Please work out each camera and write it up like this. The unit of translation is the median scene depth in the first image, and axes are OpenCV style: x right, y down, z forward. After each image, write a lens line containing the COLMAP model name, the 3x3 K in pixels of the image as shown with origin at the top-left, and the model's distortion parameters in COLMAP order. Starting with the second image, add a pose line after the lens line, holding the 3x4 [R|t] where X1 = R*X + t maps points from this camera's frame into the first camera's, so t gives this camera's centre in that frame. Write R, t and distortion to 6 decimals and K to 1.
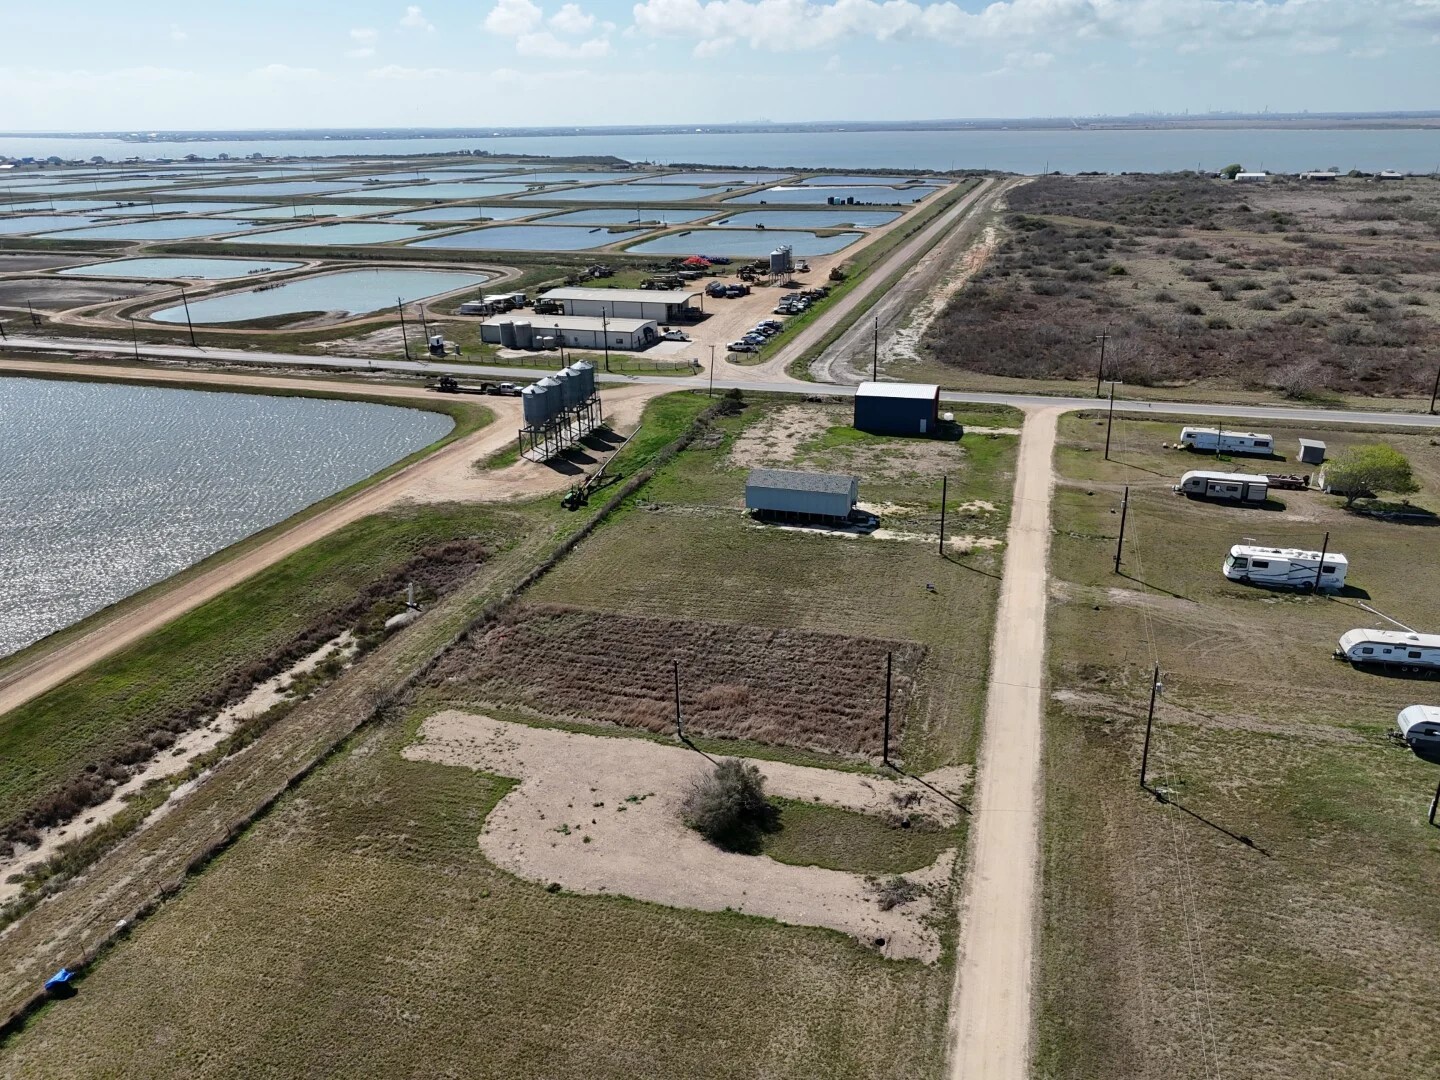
lens RADIAL K [[1058.2, 0, 725.3], [0, 1058.2, 552.3], [0, 0, 1]] dist [0.057608, -0.049060]
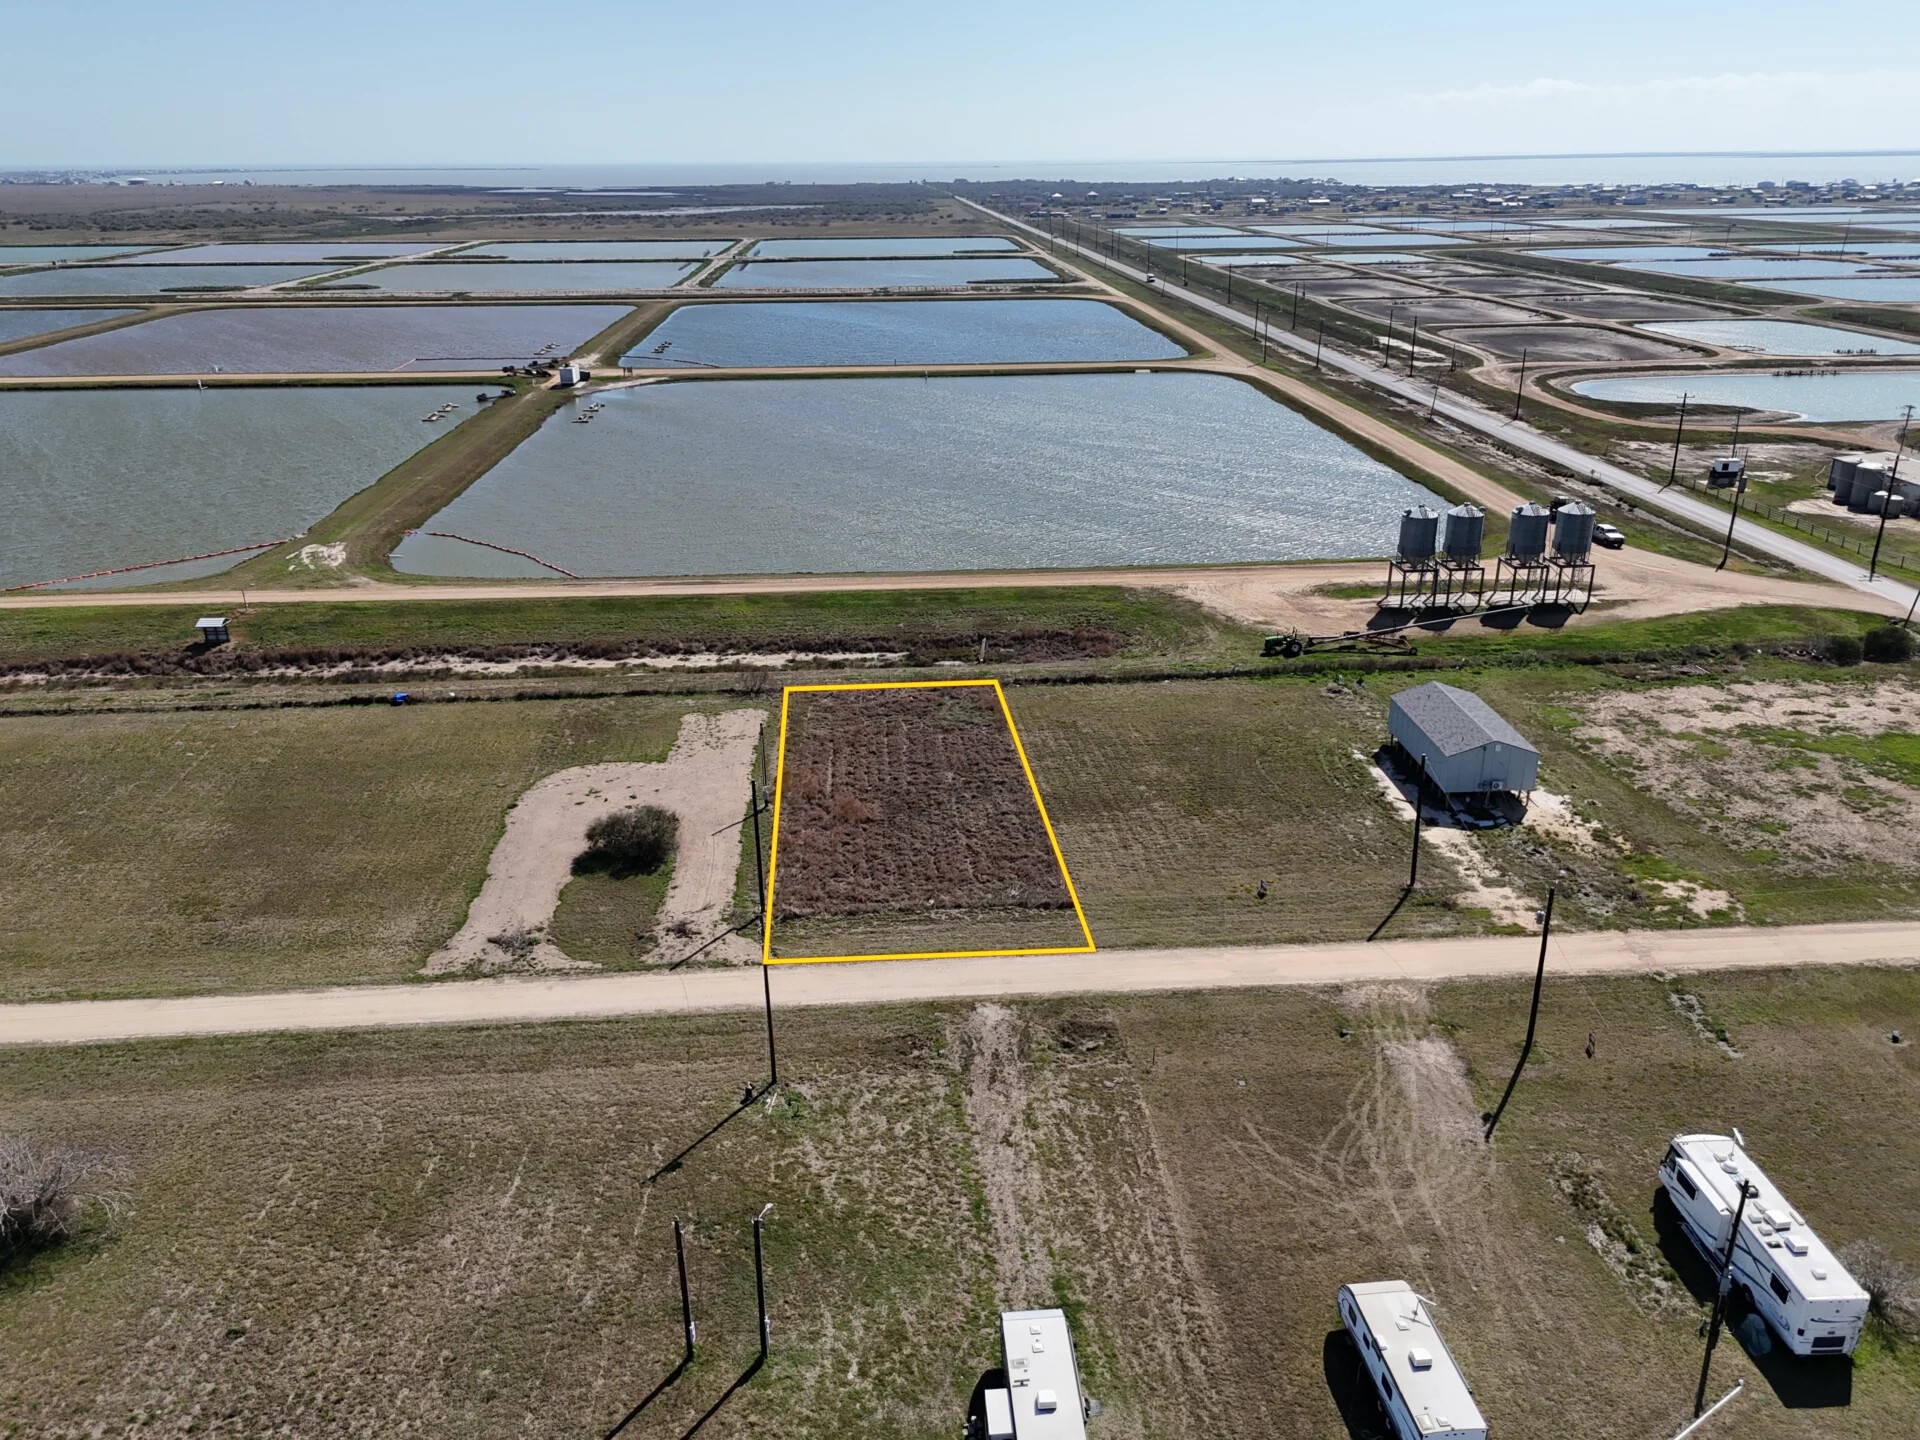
lens RADIAL K [[1411.0, 0, 967.0], [0, 1411.0, 736.4], [0, 0, 1]] dist [0.057608, -0.049060]
pose [[0.348345, 0.363085, -0.864191, 0.690011], [-0.348096, 0.906115, 0.240385, -0.158258], [0.870336, 0.217084, 0.442029, 0.371621]]
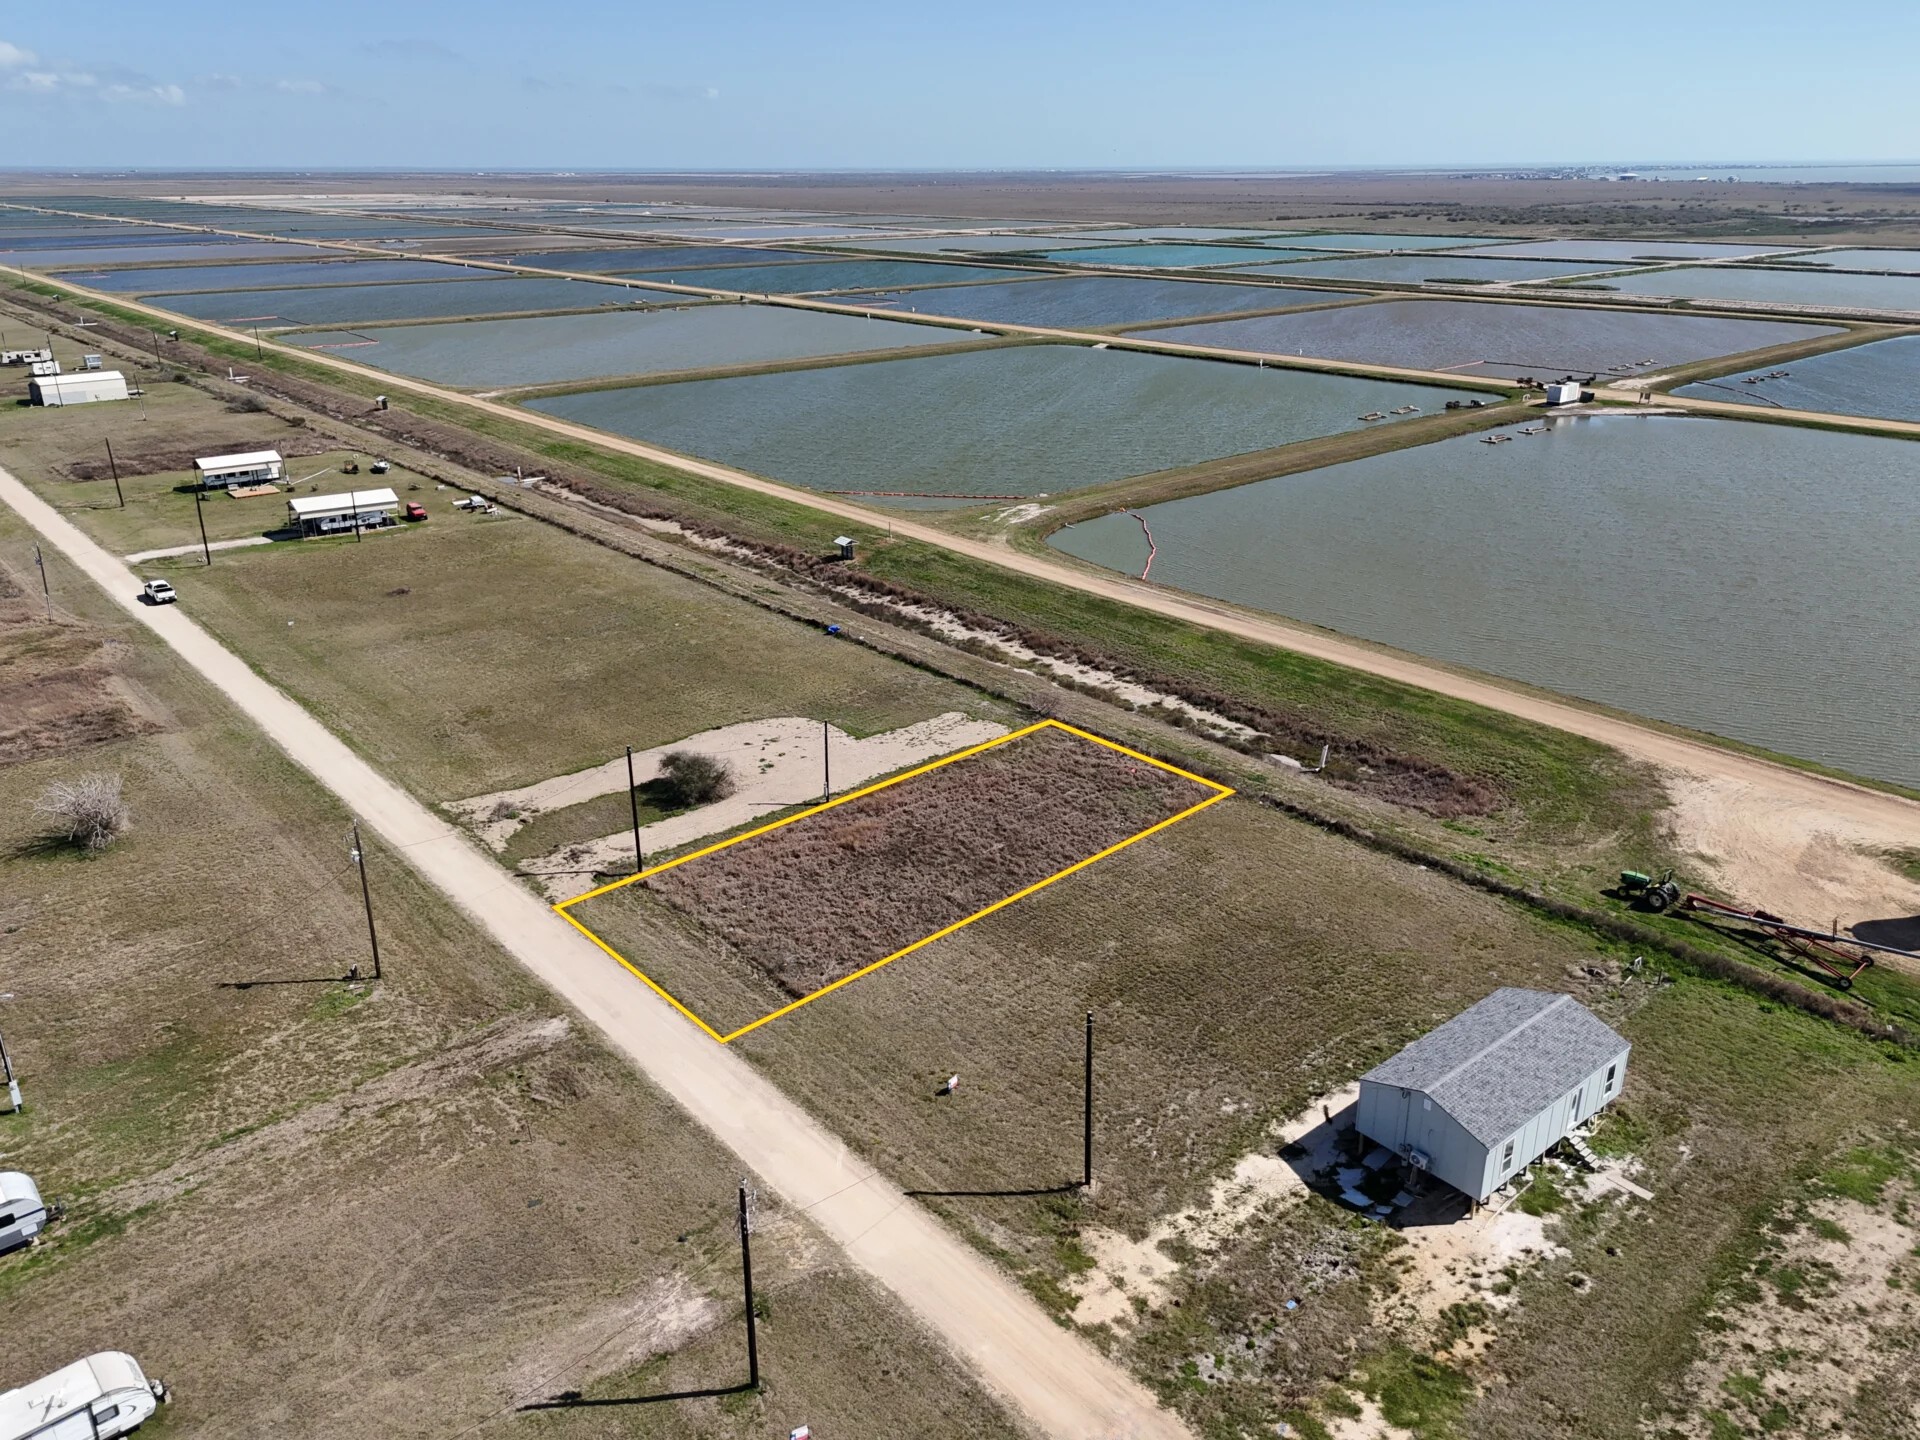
lens RADIAL K [[1411.0, 0, 967.0], [0, 1411.0, 736.4], [0, 0, 1]] dist [0.057608, -0.049060]
pose [[-0.539245, 0.328825, -0.775299, 0.545194], [-0.306591, 0.780790, 0.544397, -0.385847], [0.784358, 0.531263, -0.320223, 0.937633]]
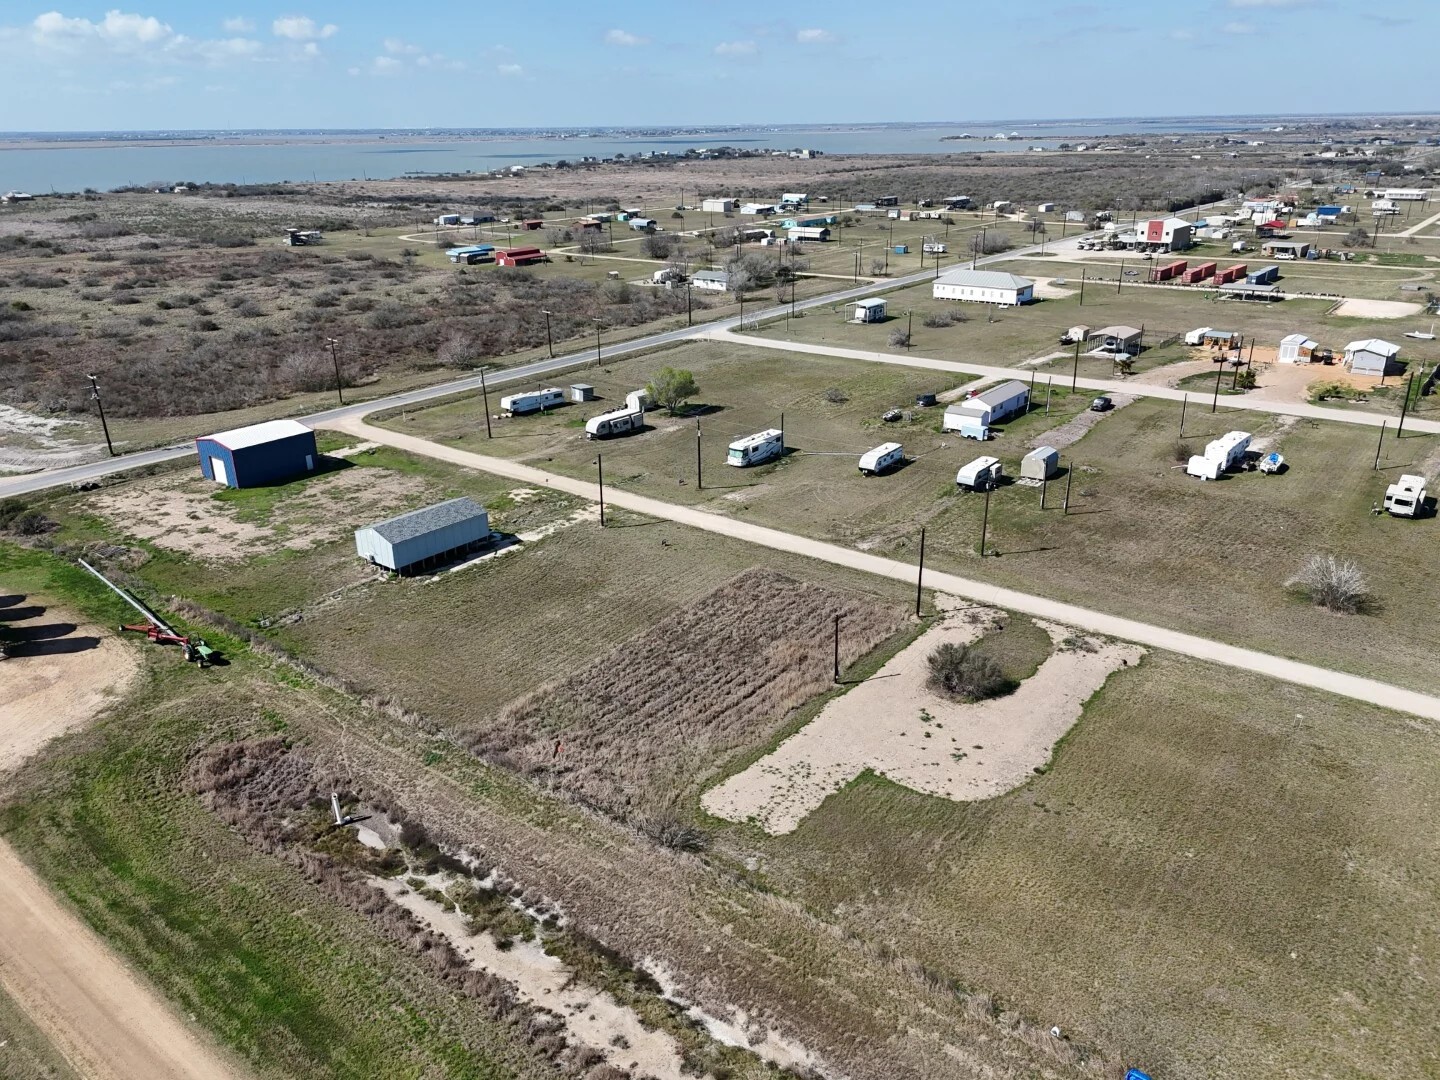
lens RADIAL K [[1058.2, 0, 725.3], [0, 1058.2, 552.3], [0, 0, 1]] dist [0.057608, -0.049060]
pose [[0.365357, -0.341742, 0.865868, -0.623067], [0.357936, 0.910234, 0.208220, -0.138214], [-0.859300, 0.233851, 0.454882, 0.362471]]
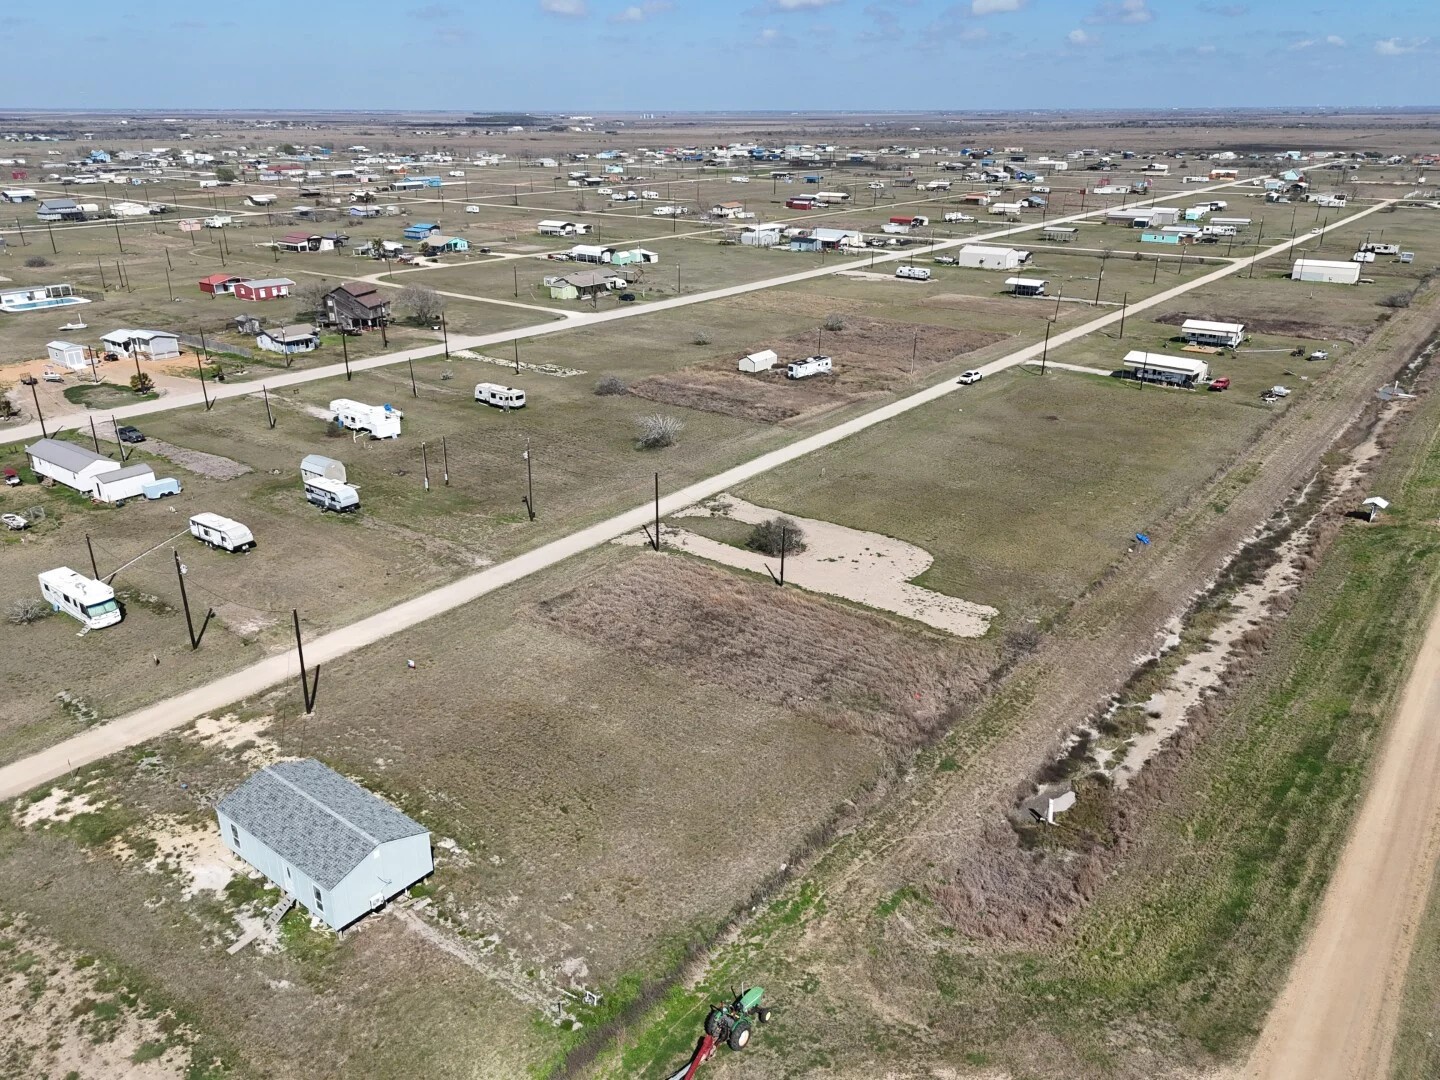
lens RADIAL K [[1058.2, 0, 725.3], [0, 1058.2, 552.3], [0, 0, 1]] dist [0.057608, -0.049060]
pose [[-0.932433, -0.126109, 0.338621, -0.260852], [0.147977, 0.721669, 0.676237, -0.470128], [-0.329652, 0.680654, -0.654247, 1.167928]]
